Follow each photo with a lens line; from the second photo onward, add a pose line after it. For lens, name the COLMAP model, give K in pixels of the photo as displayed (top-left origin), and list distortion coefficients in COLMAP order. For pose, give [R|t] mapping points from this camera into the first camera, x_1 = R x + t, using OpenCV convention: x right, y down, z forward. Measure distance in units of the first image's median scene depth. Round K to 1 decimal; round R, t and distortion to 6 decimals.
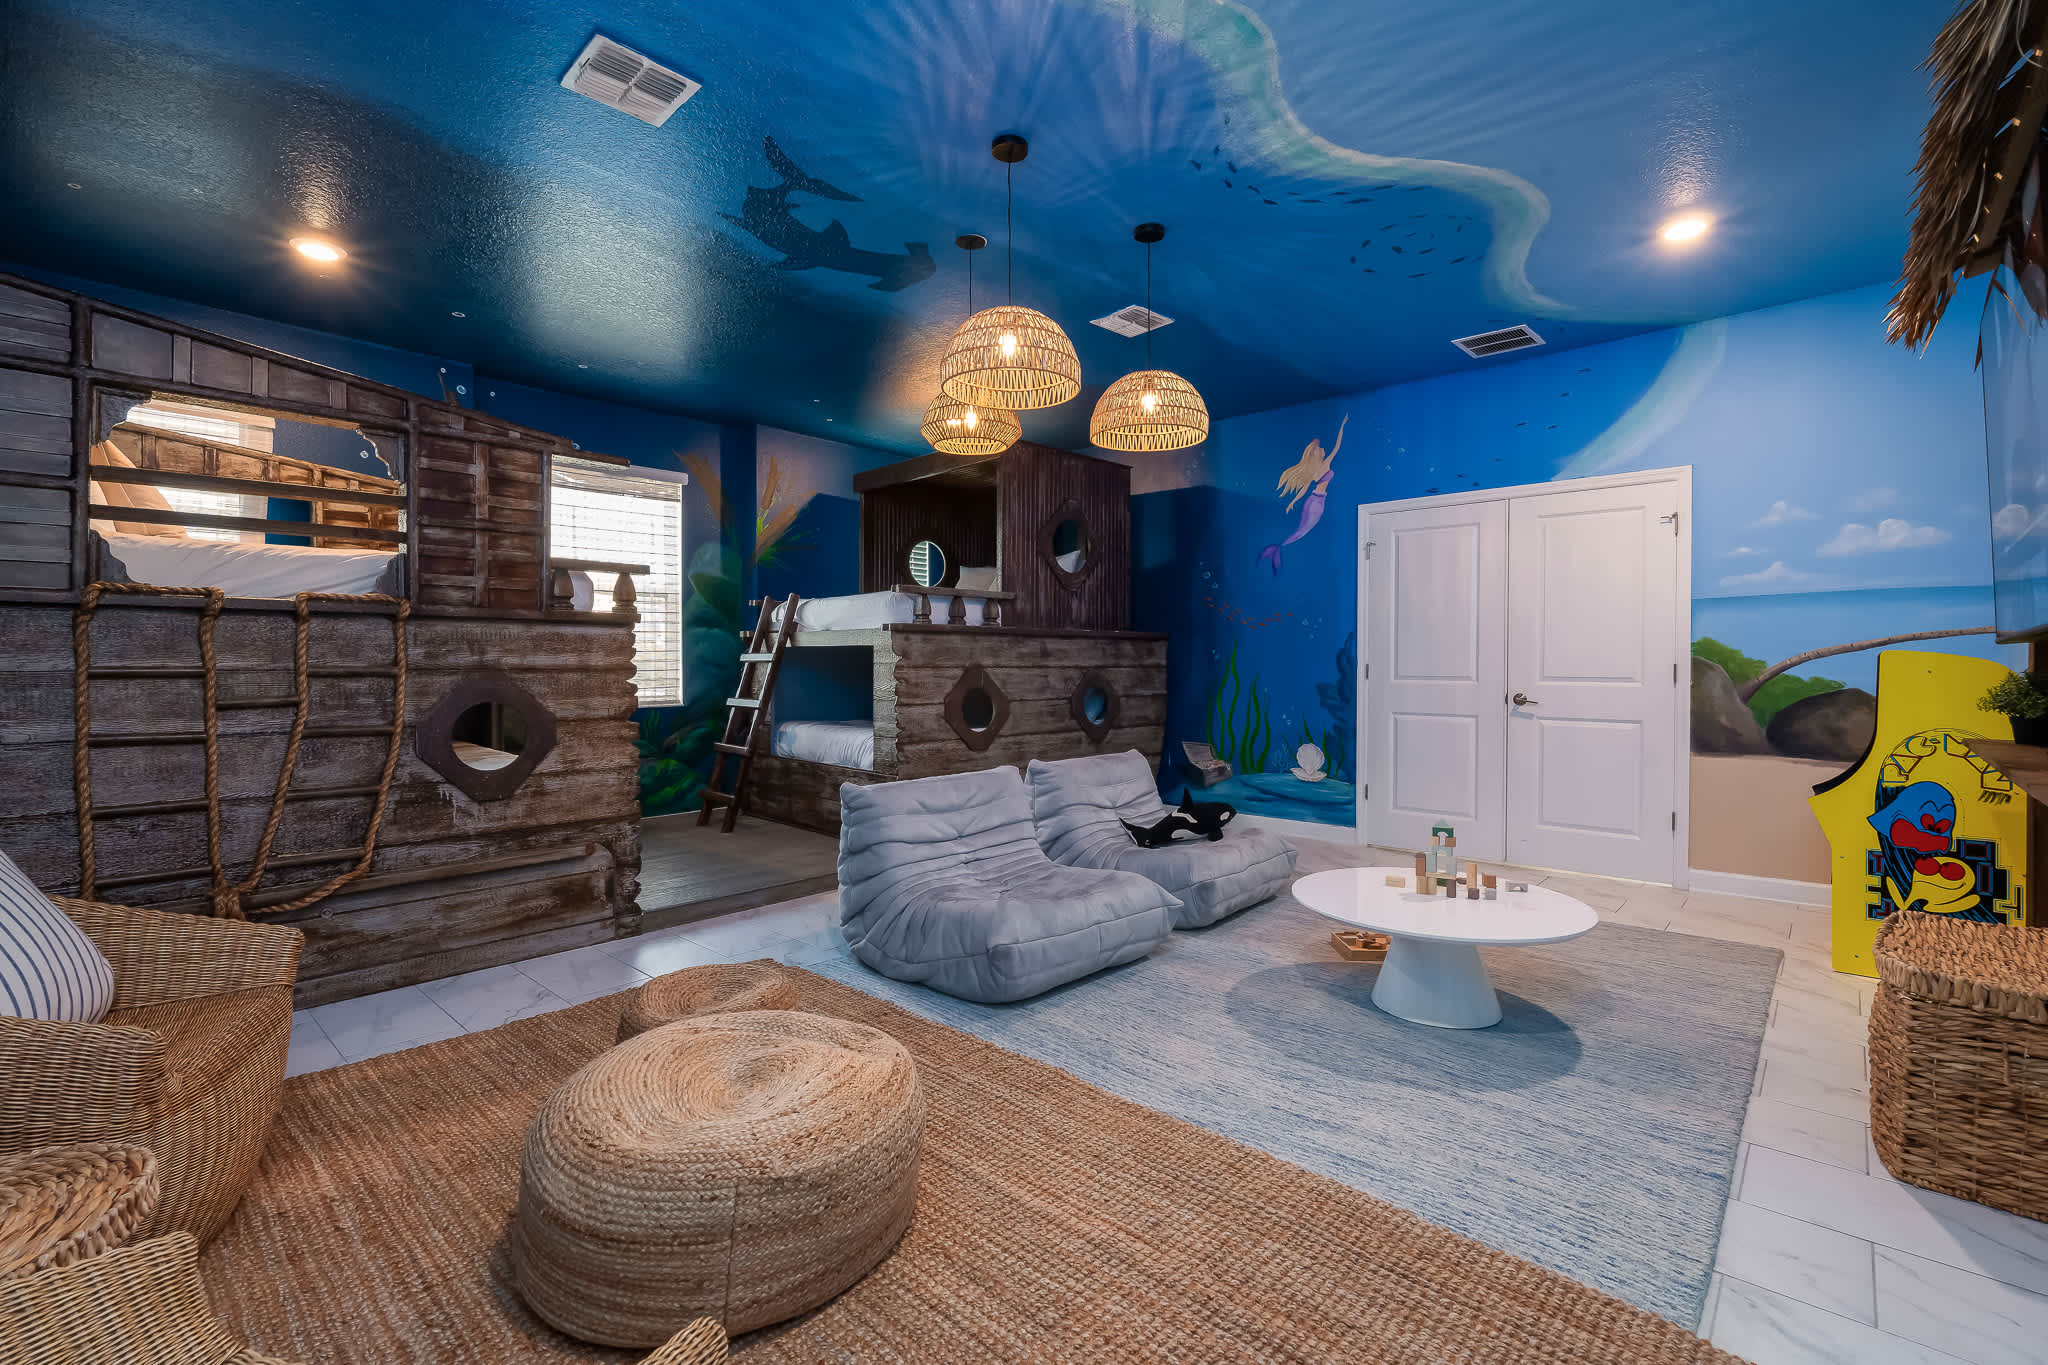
lens RADIAL K [[895.3, 0, 1027.7], [0, 895.3, 672.0], [0, 0, 1]] dist [-0.008540, 0.001348]
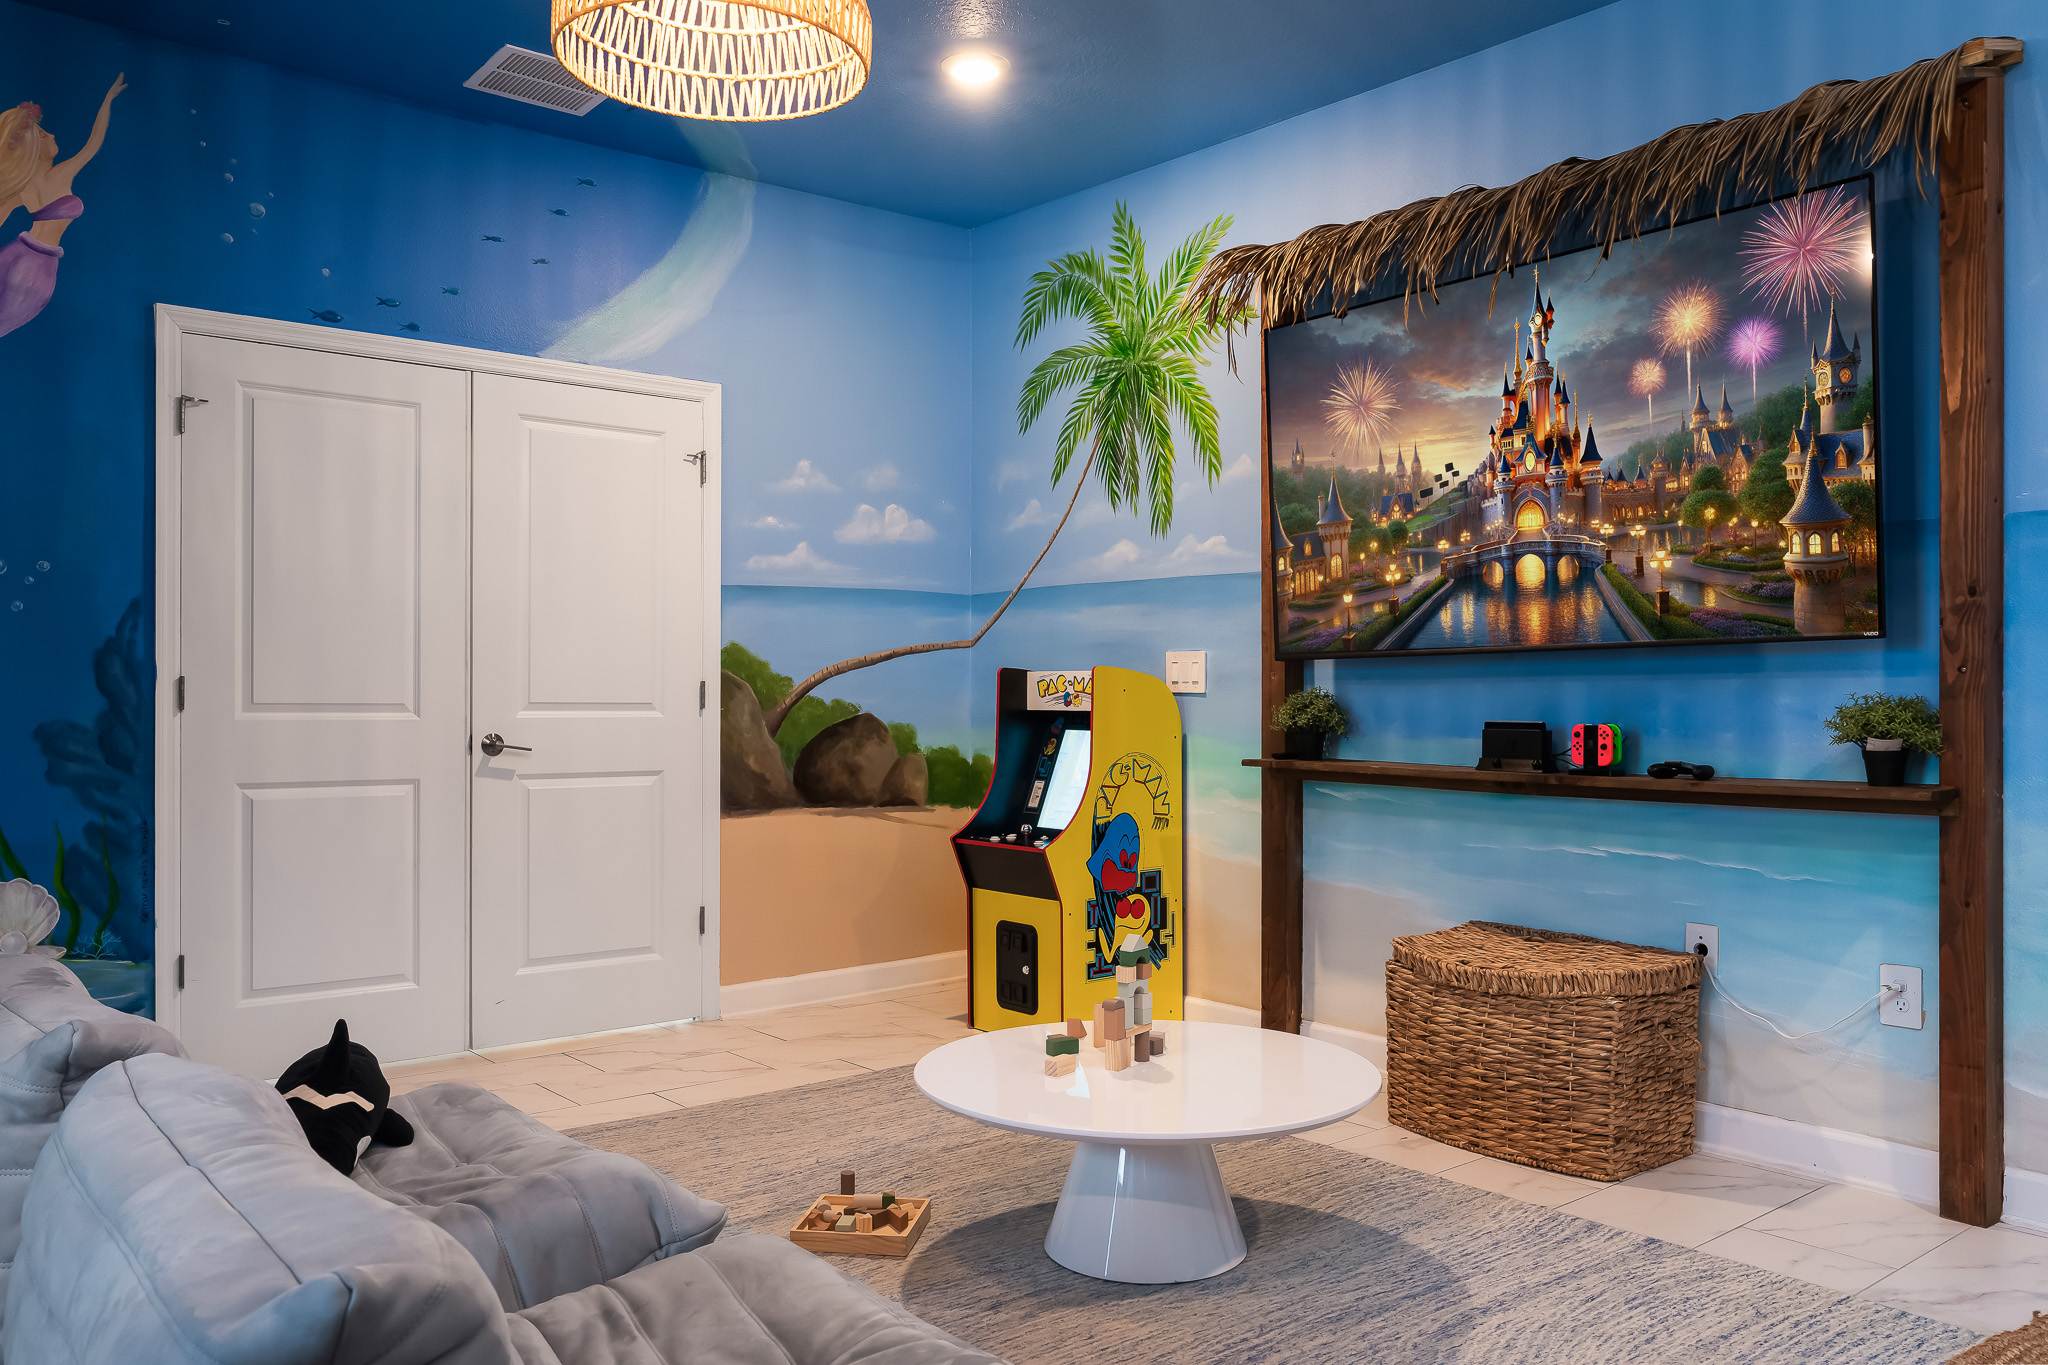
lens RADIAL K [[1579.5, 0, 949.1], [0, 1579.5, 716.0], [0, 0, 1]] dist [-0.012566, -0.002026]
pose [[0.138755, -0.014159, 0.990226, -0.430140], [0.004855, 0.999895, 0.013617, 0.002000], [-0.990315, 0.002919, 0.138809, 0.701662]]
